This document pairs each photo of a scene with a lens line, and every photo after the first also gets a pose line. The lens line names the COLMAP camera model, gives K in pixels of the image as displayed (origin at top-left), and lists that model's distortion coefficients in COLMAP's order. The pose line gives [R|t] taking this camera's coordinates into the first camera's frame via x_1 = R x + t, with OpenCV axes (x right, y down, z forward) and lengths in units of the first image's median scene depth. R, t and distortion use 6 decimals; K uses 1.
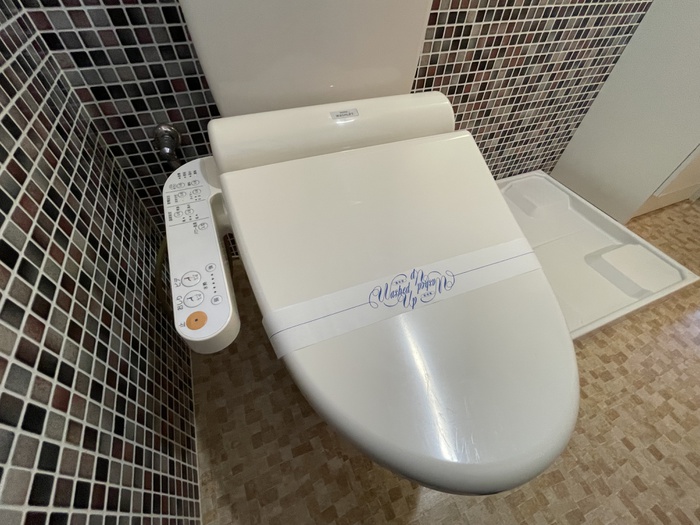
lens RADIAL K [[283.1, 0, 342.8], [0, 283.1, 263.6], [0, 0, 1]] dist [-0.003865, 0.001172]
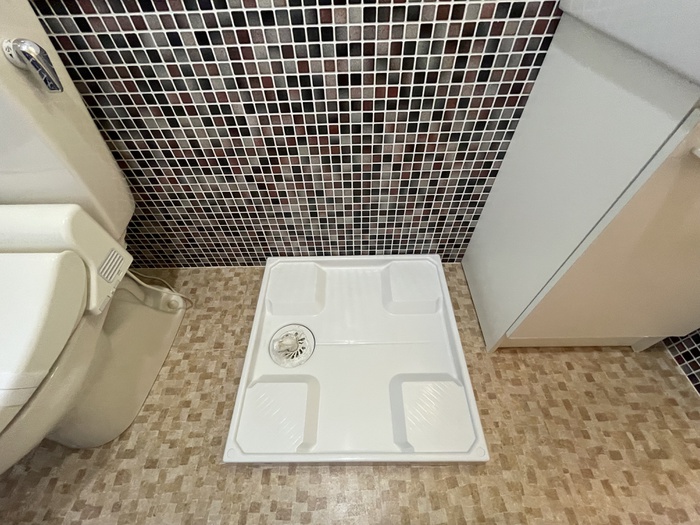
lens RADIAL K [[283.1, 0, 346.6], [0, 283.1, 262.9], [0, 0, 1]] dist [-0.003865, 0.001172]
pose [[0.928051, 0.265894, -0.260812, 0.912927], [-0.250095, 0.963779, 0.092642, -0.431170], [0.275998, -0.020749, 0.960934, 0.139668]]
